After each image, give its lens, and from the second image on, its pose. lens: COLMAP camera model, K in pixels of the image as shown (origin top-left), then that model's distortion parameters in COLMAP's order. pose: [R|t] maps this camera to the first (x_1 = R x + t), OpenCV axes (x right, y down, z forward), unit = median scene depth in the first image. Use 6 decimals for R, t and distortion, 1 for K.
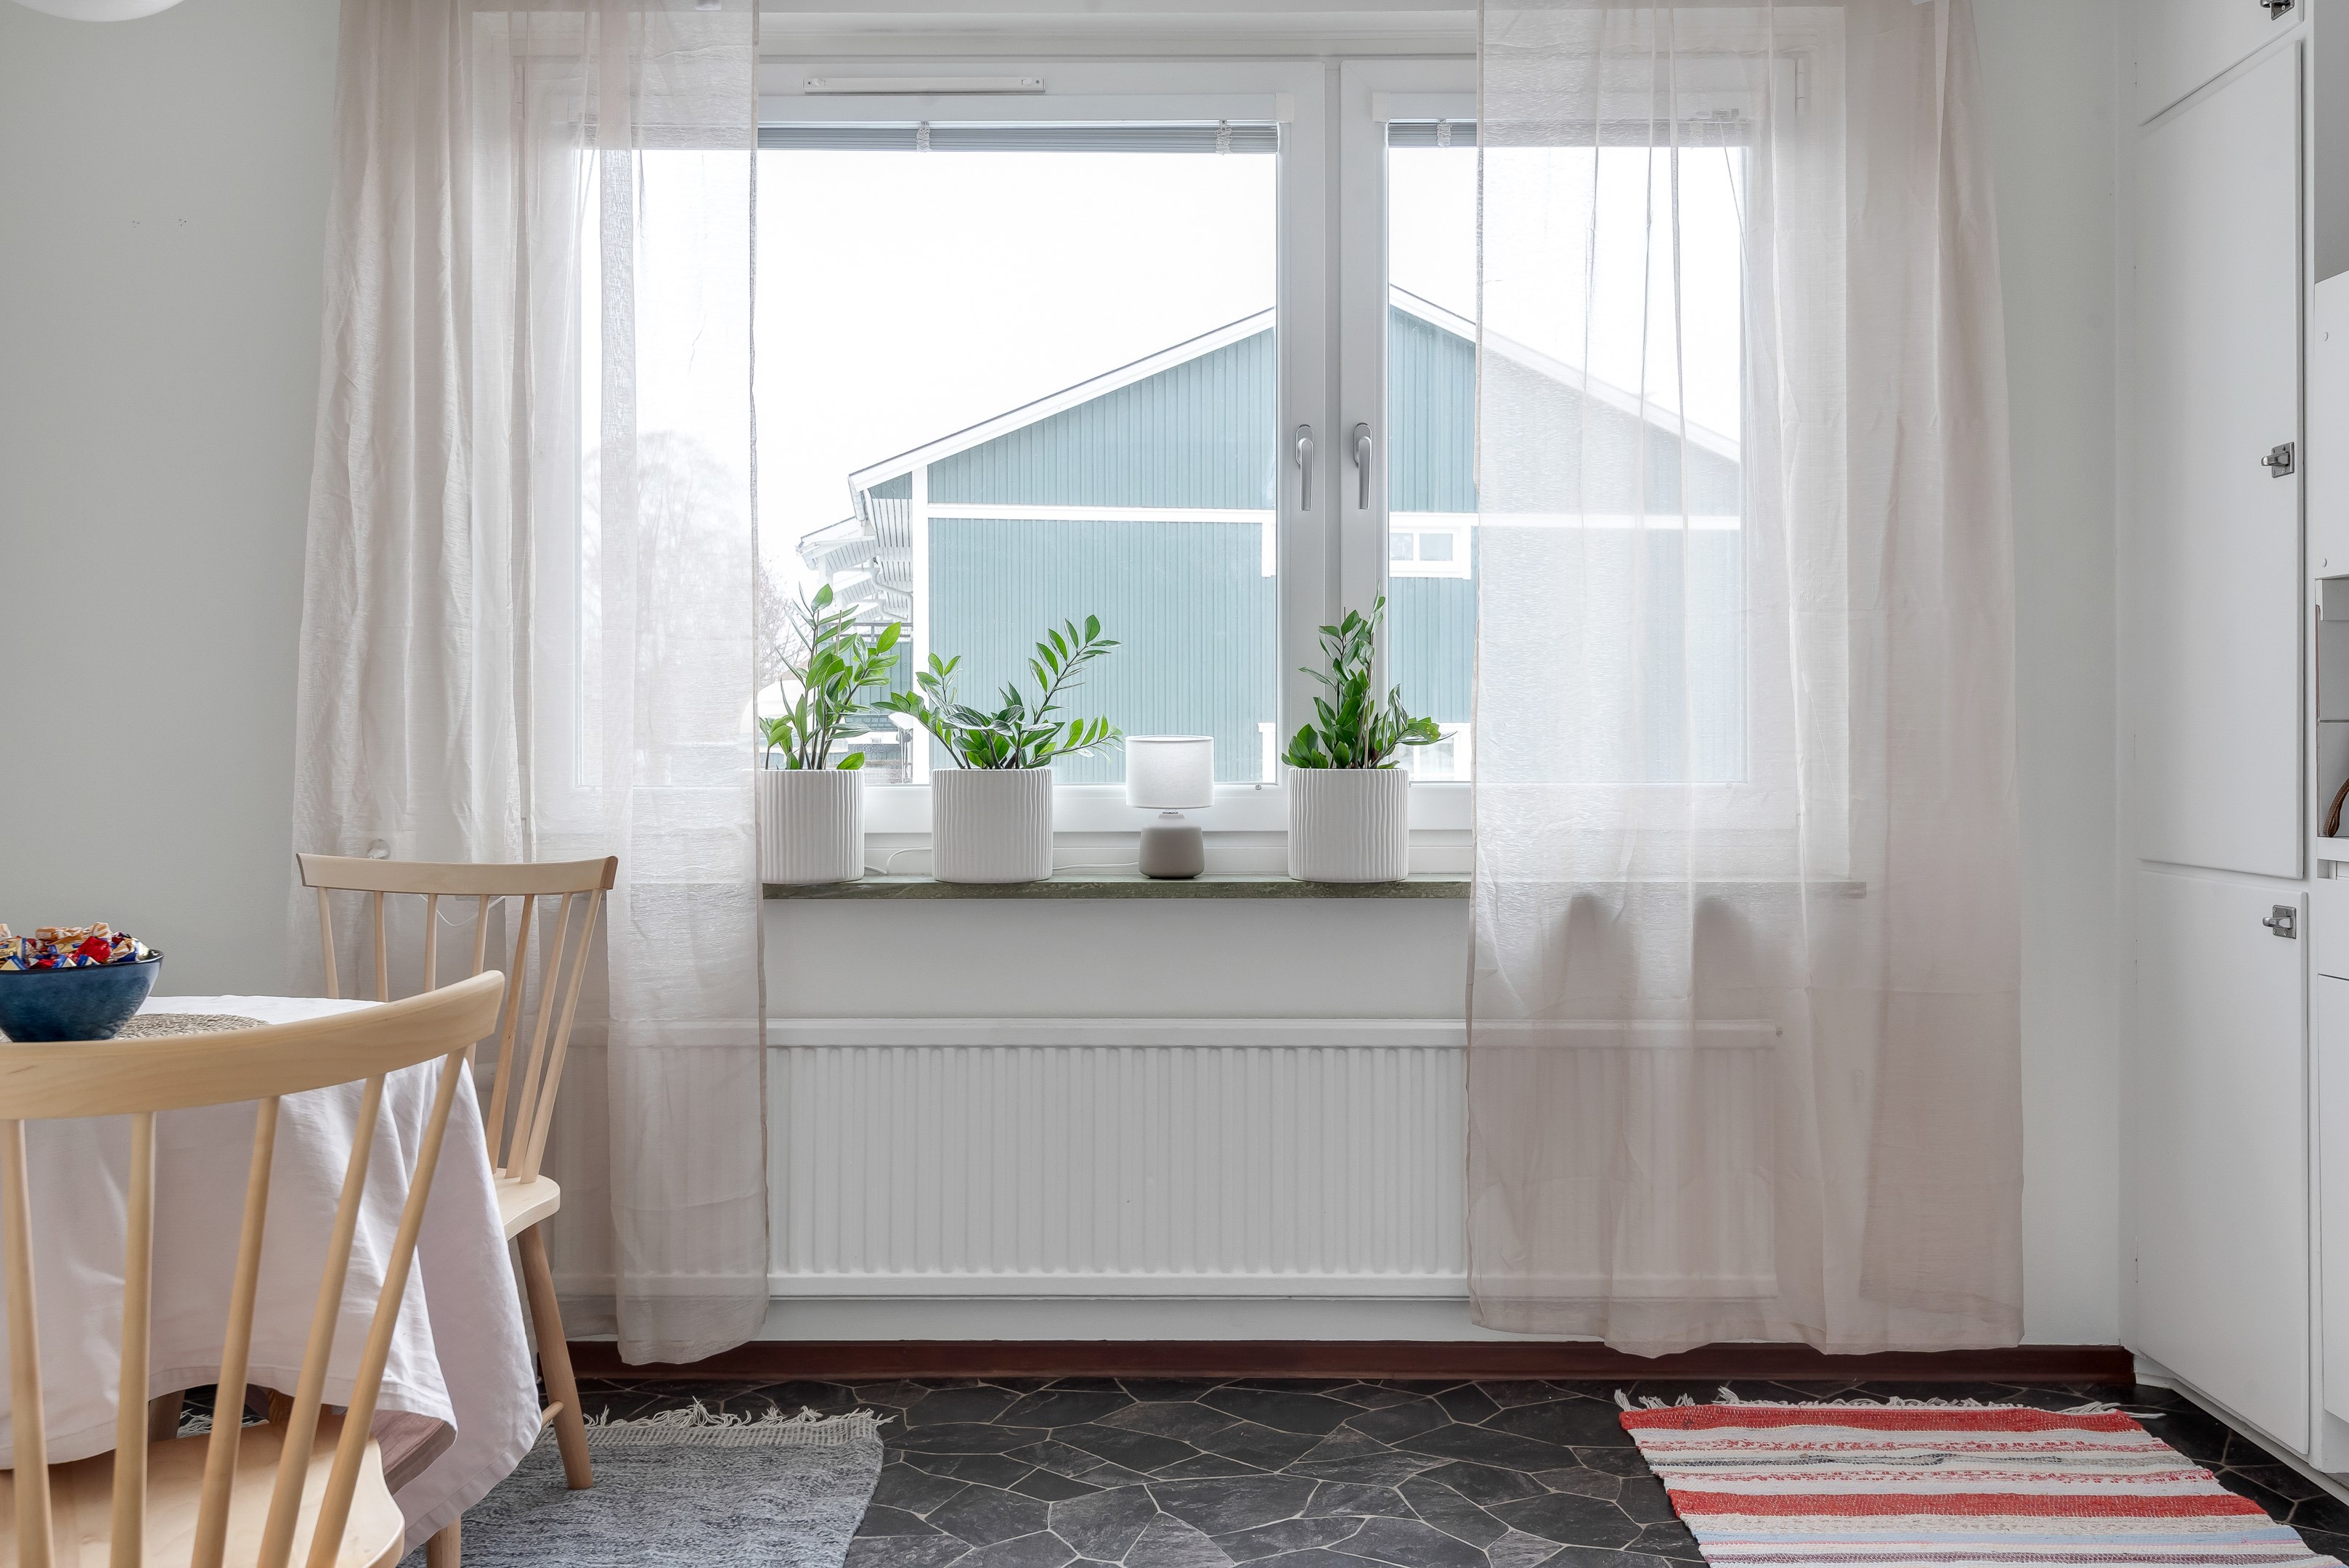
lens RADIAL K [[1911.2, 0, 1219.6], [0, 1911.2, 741.9], [0, 0, 1]] dist [0.036077, -0.000750]
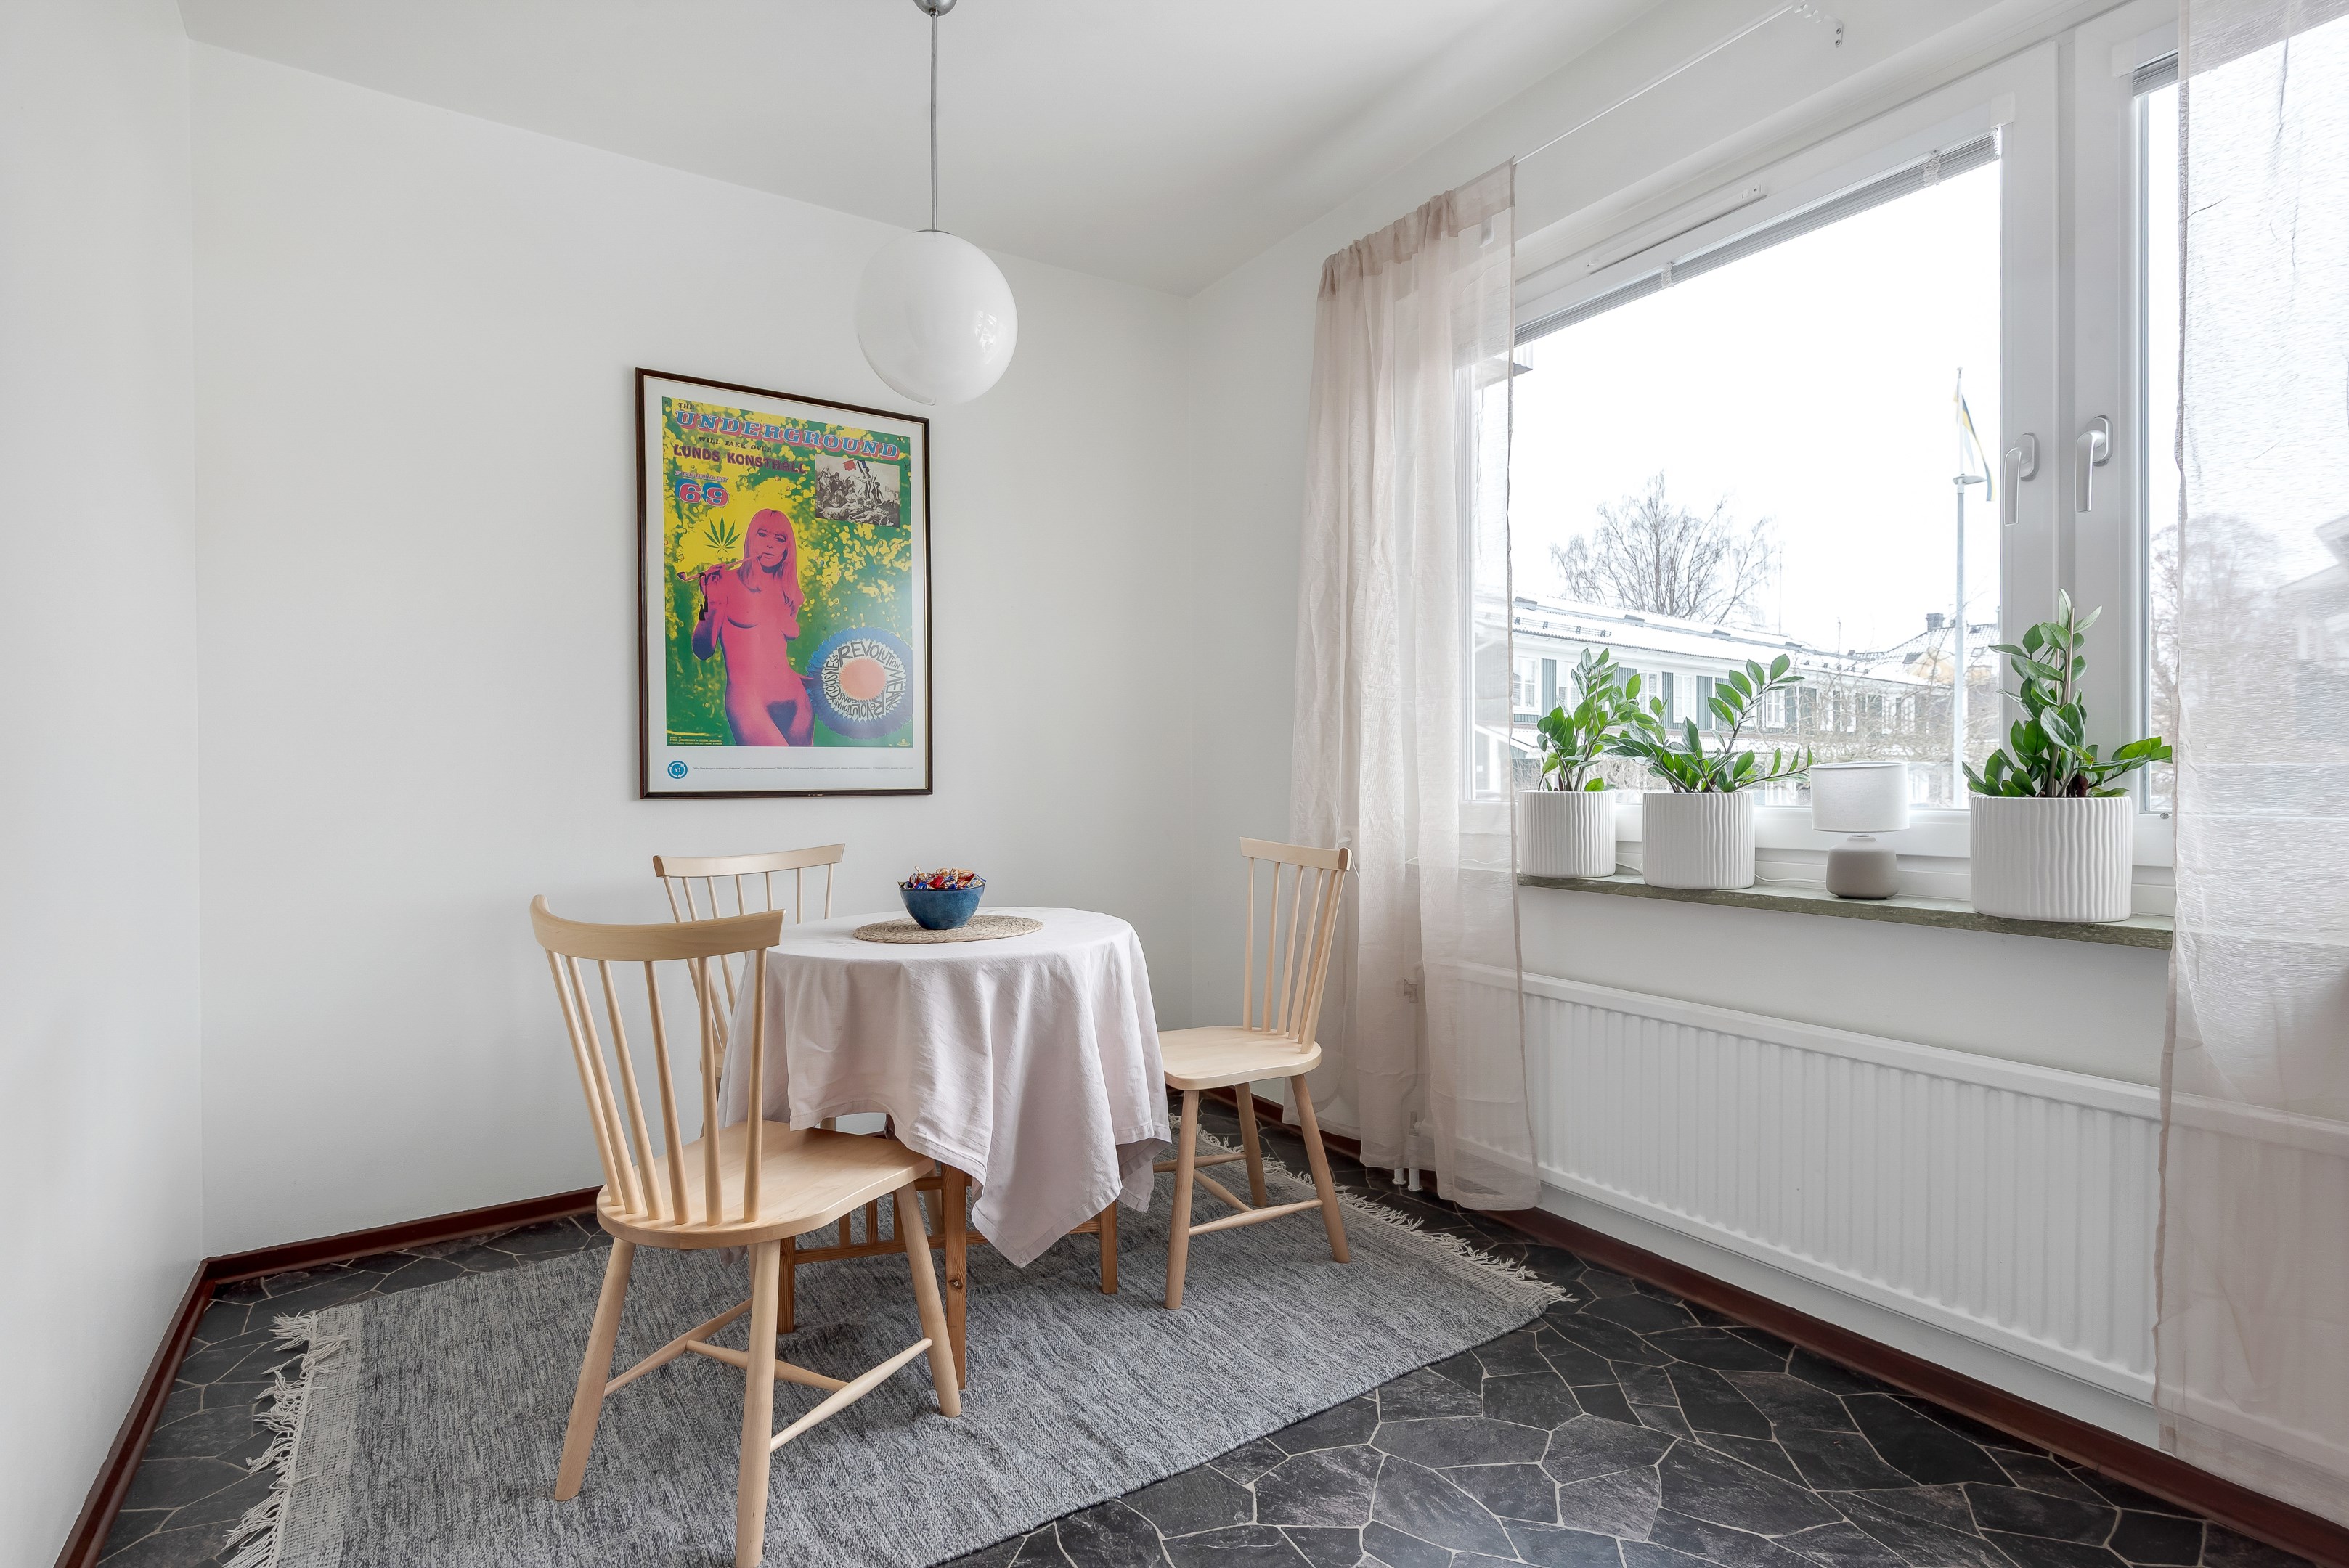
lens RADIAL K [[1177.1, 0, 1151.2], [0, 1177.1, 784.6], [0, 0, 1]] dist [0.006738, -0.005784]
pose [[0.534174, 0.007704, -0.845339, 0.323685], [0.005082, 0.999911, 0.012324, -0.001092], [0.845359, -0.010879, 0.534088, 0.333374]]
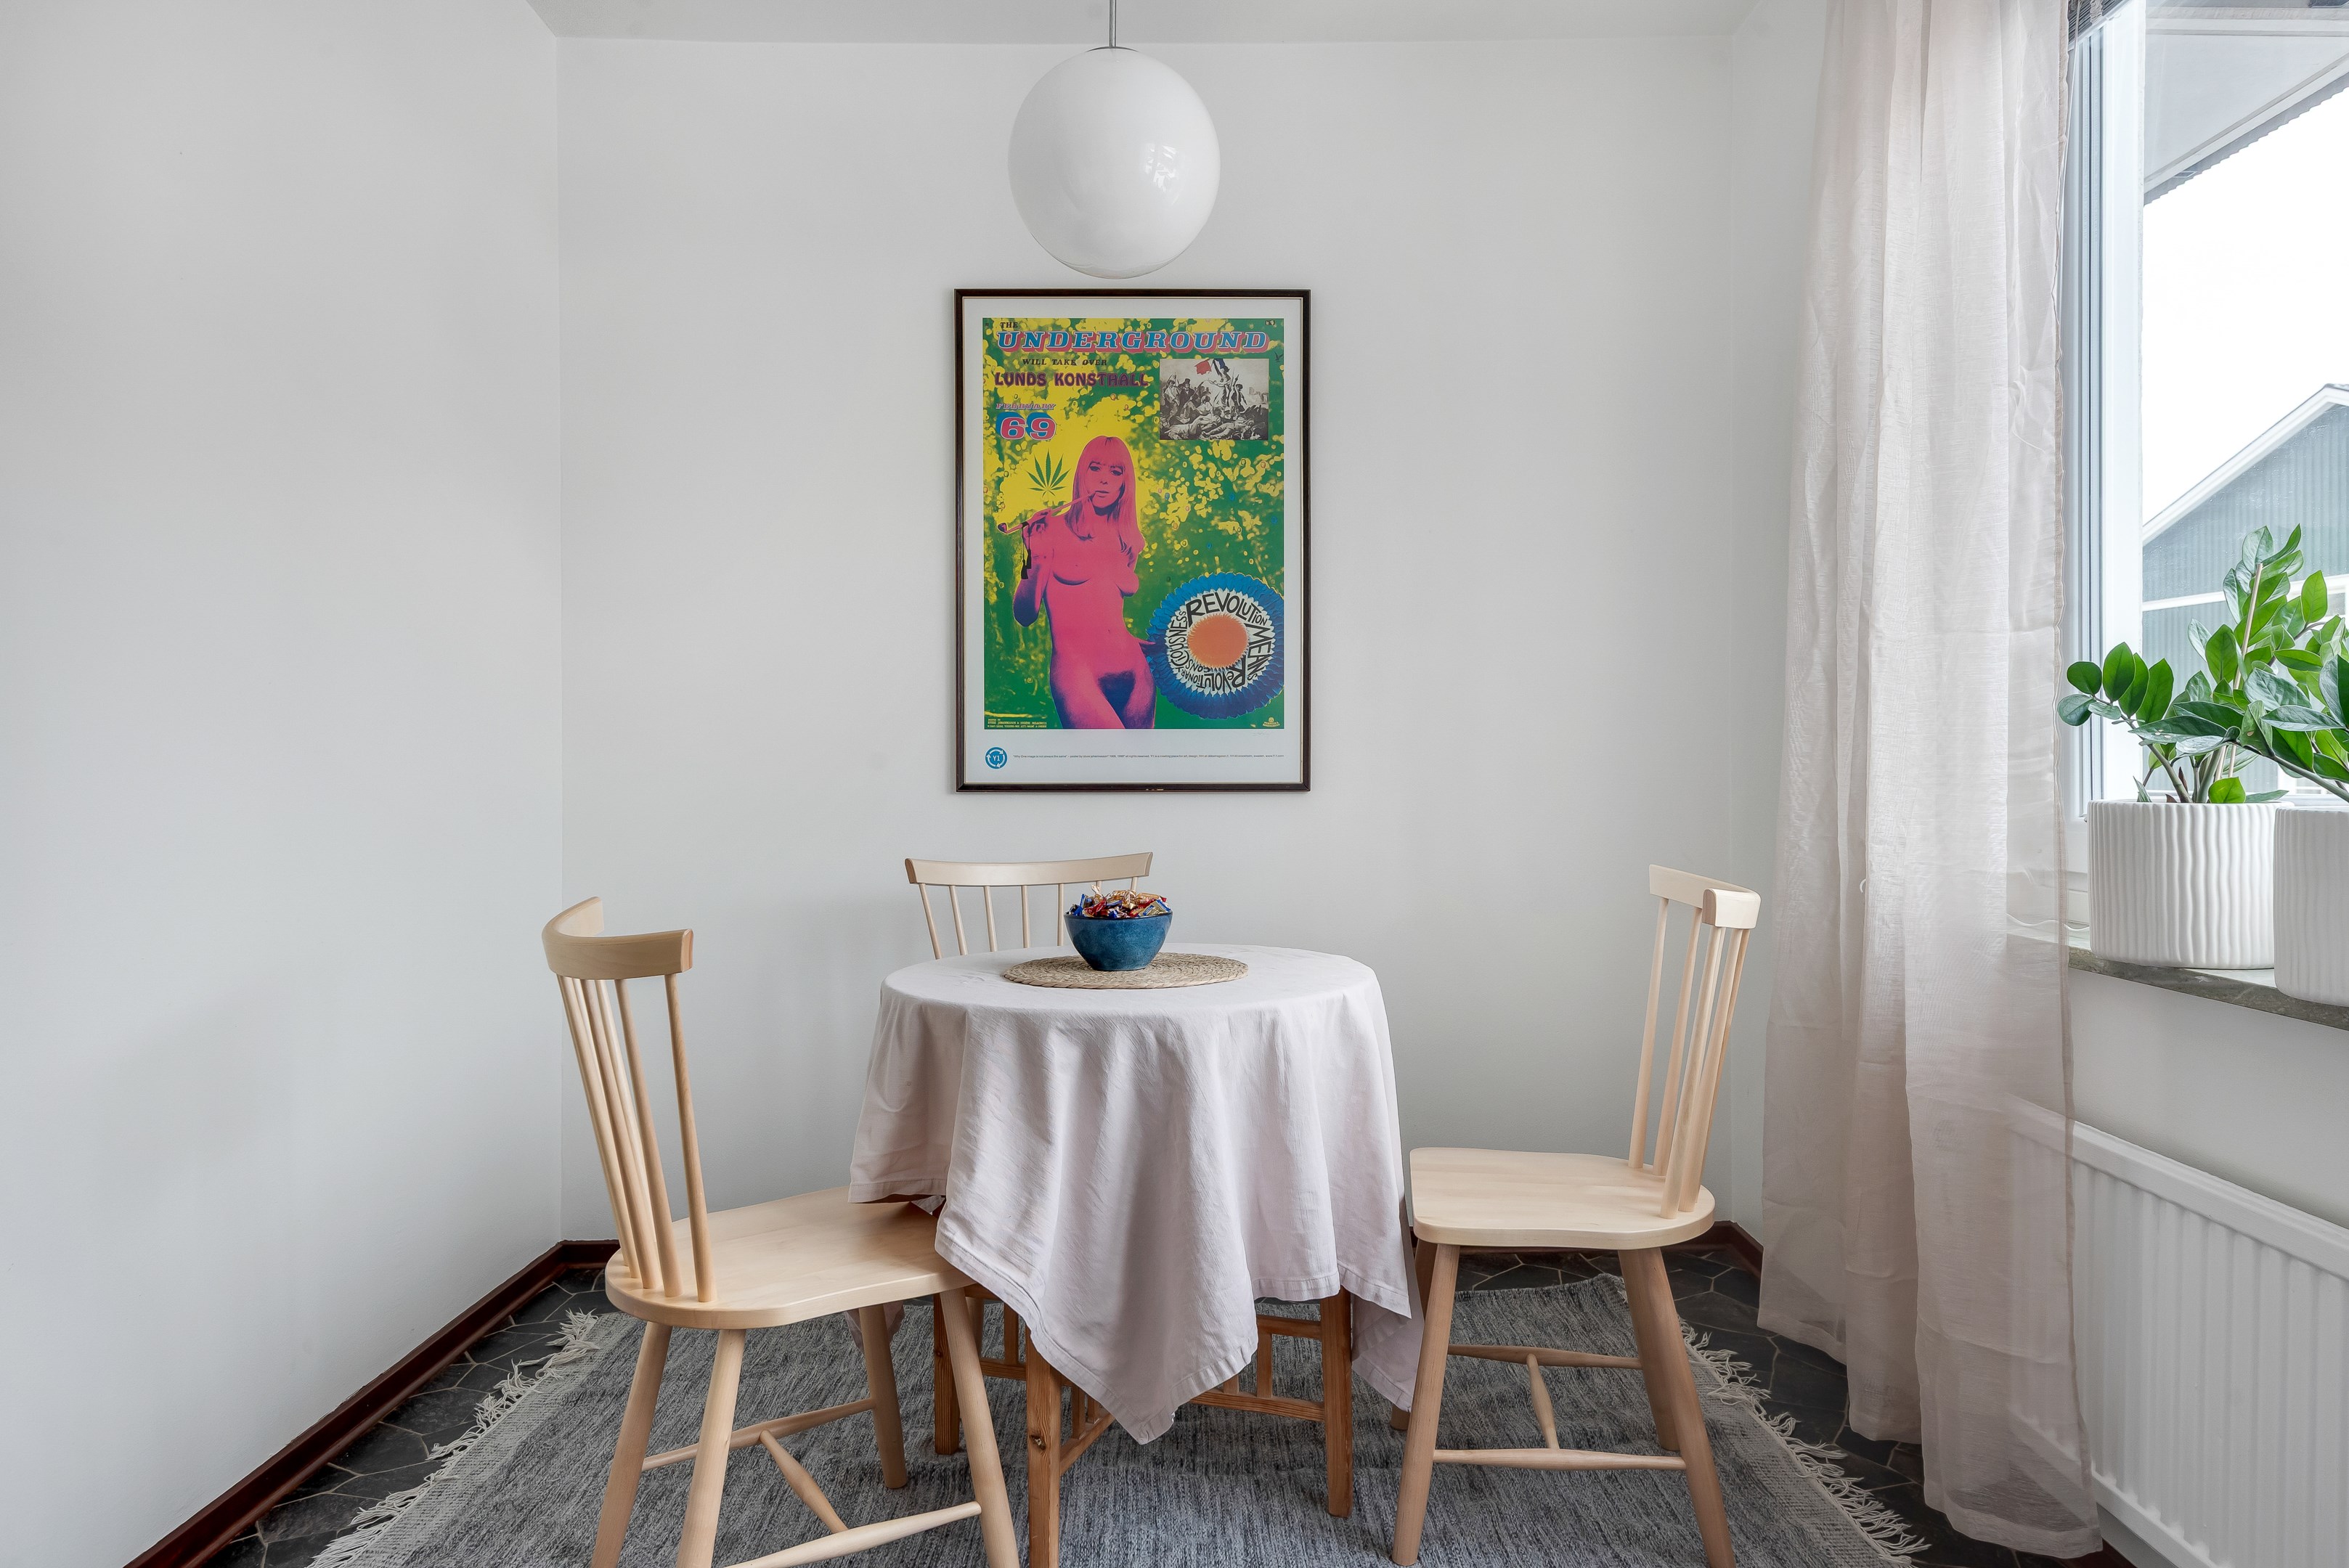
lens RADIAL K [[1530.7, 0, 1142.3], [0, 1530.7, 766.0], [0, 0, 1]] dist [0.025369, -0.013922]
pose [[-0.015613, 0.004629, -0.999867, 0.396770], [0.003578, 0.999983, 0.004573, -0.003907], [0.999872, -0.003506, -0.015629, 1.016839]]
